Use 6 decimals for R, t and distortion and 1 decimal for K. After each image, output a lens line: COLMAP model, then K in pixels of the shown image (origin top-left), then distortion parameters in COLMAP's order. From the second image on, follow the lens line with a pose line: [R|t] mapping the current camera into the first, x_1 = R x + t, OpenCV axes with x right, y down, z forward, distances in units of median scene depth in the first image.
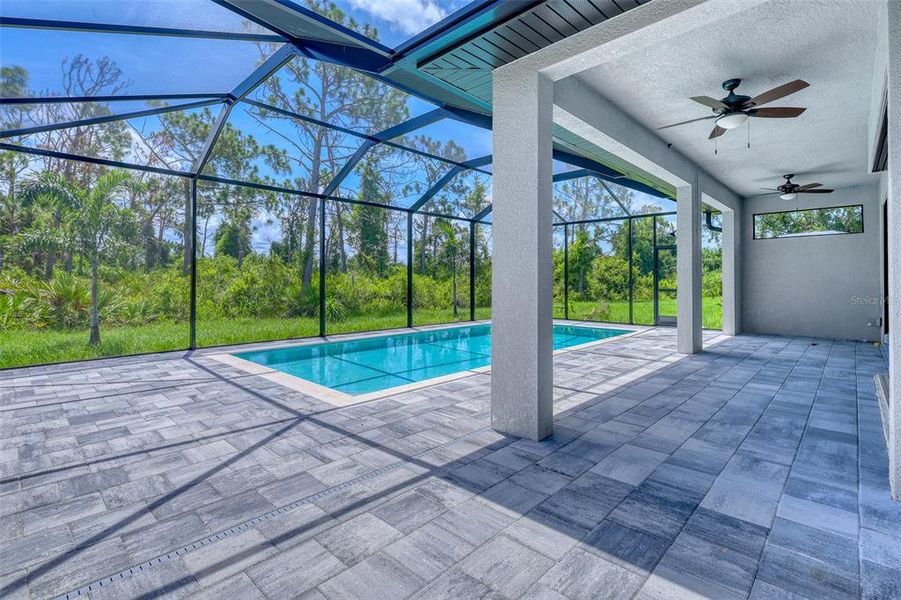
lens RADIAL K [[415.9, 0, 443.6], [0, 415.9, 278.6], [0, 0, 1]] dist [0.002273, -0.000079]
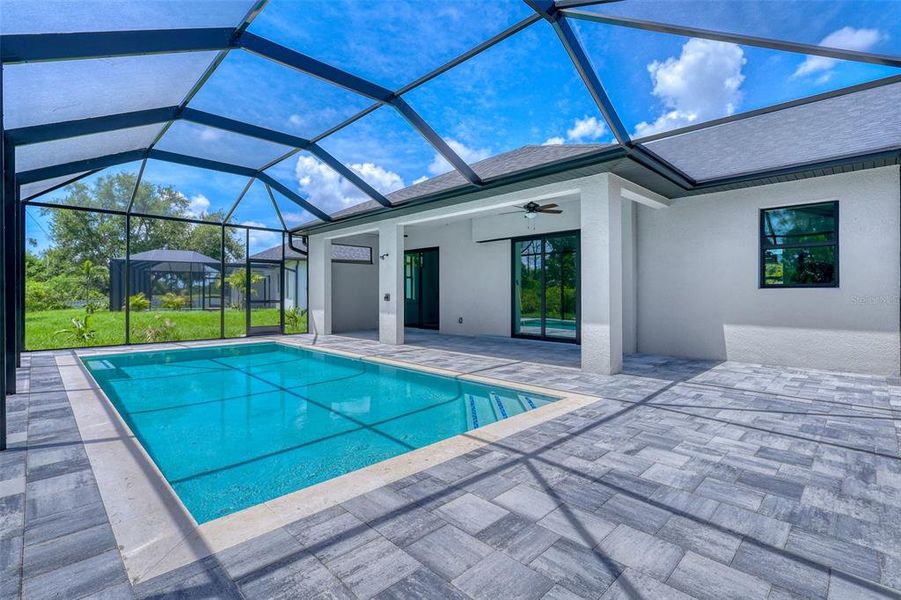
lens RADIAL K [[415.9, 0, 449.7], [0, 415.9, 295.0], [0, 0, 1]] dist [0.002273, -0.000079]
pose [[0.028476, -0.004533, 0.999584, -1.945460], [-0.002271, 0.999987, 0.004599, 0.013883], [-0.999592, -0.002401, 0.028465, 1.897123]]
